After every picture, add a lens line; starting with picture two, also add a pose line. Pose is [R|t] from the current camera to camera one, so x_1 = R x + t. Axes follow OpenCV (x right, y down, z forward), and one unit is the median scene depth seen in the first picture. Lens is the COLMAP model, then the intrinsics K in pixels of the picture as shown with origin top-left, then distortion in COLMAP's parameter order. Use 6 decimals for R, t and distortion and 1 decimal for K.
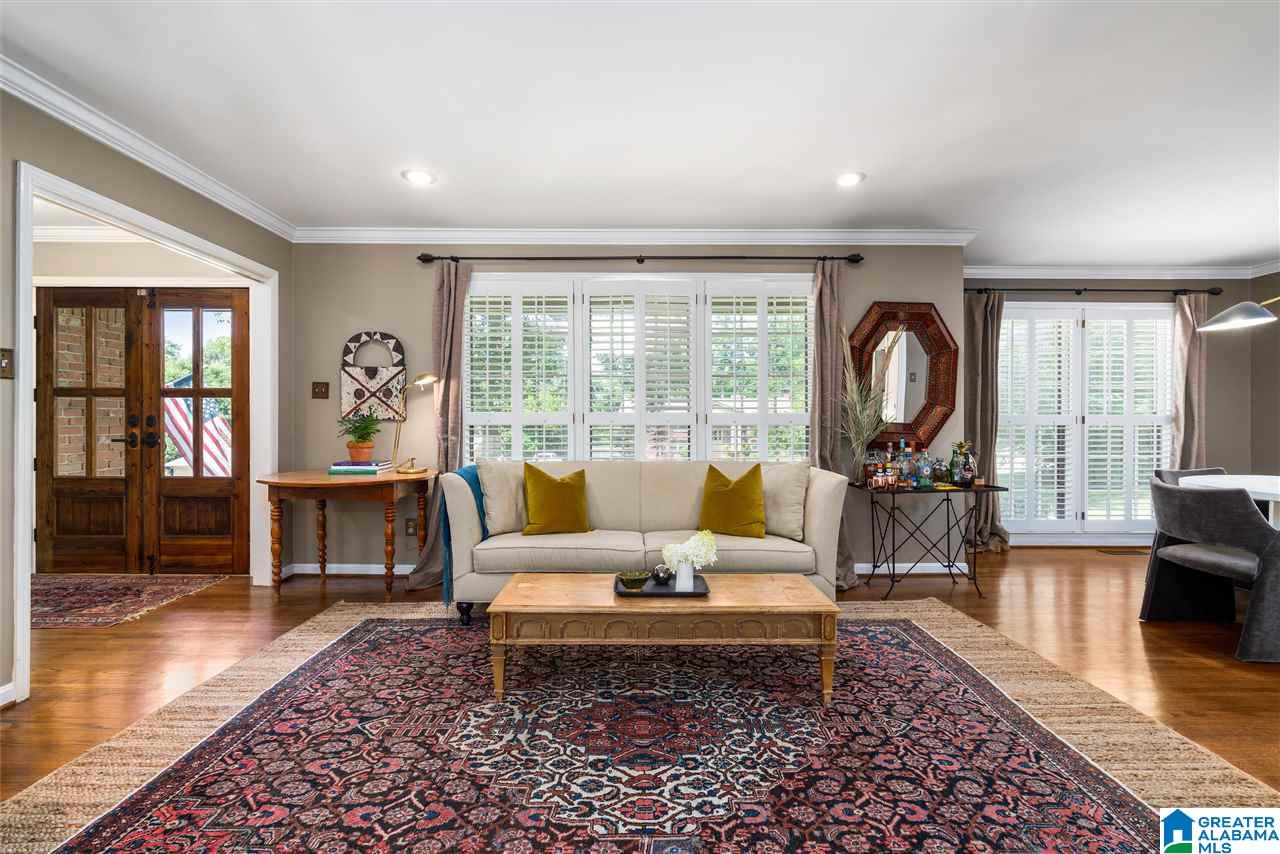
lens RADIAL K [[579.5, 0, 641.1], [0, 579.5, 425.8], [0, 0, 1]] dist [-0.002230, 0.000242]
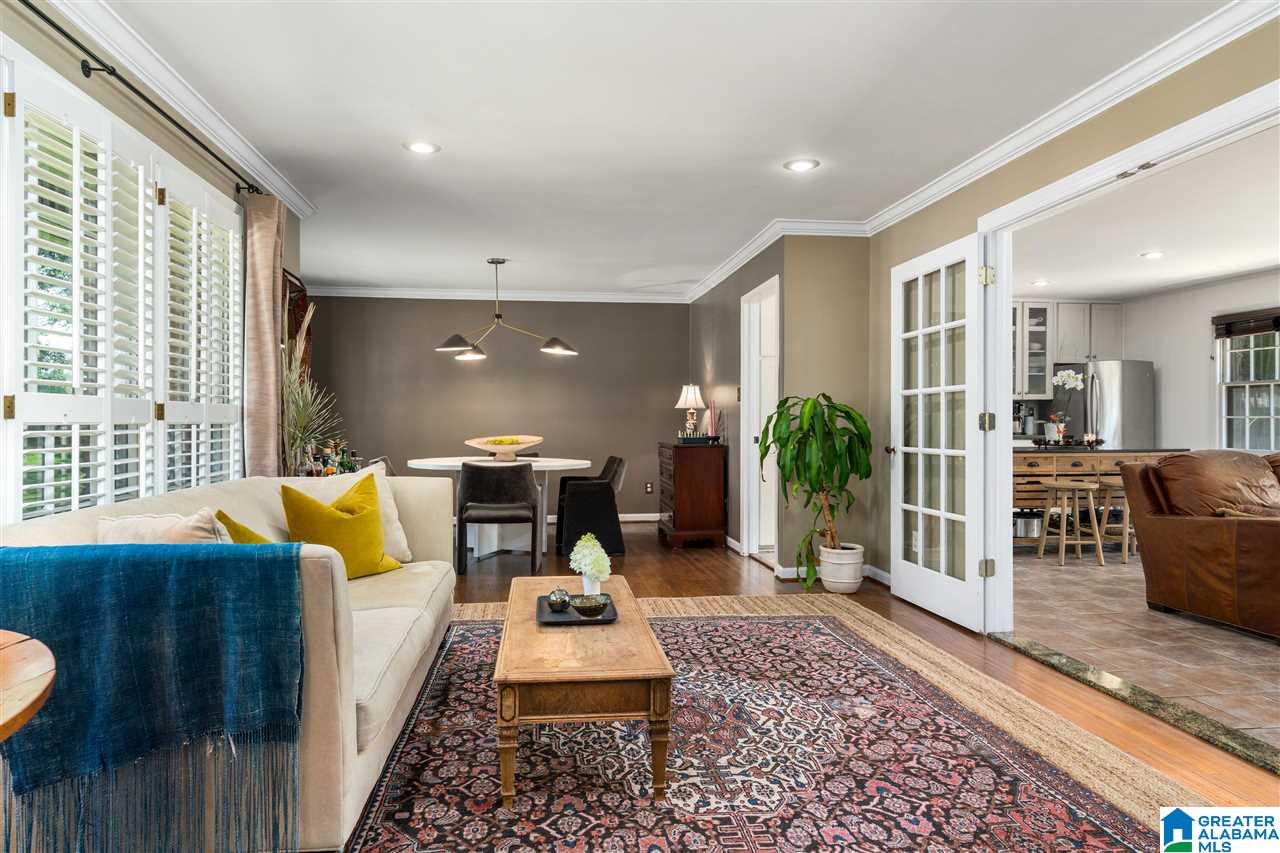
lens RADIAL K [[760.5, 0, 639.7], [0, 760.5, 424.1], [0, 0, 1]] dist [-0.000829, -0.000283]
pose [[-0.138232, -0.001285, 0.990399, -1.501919], [0.002039, 0.999997, 0.001582, 0.001577], [-0.990398, 0.002238, -0.138229, 1.461708]]
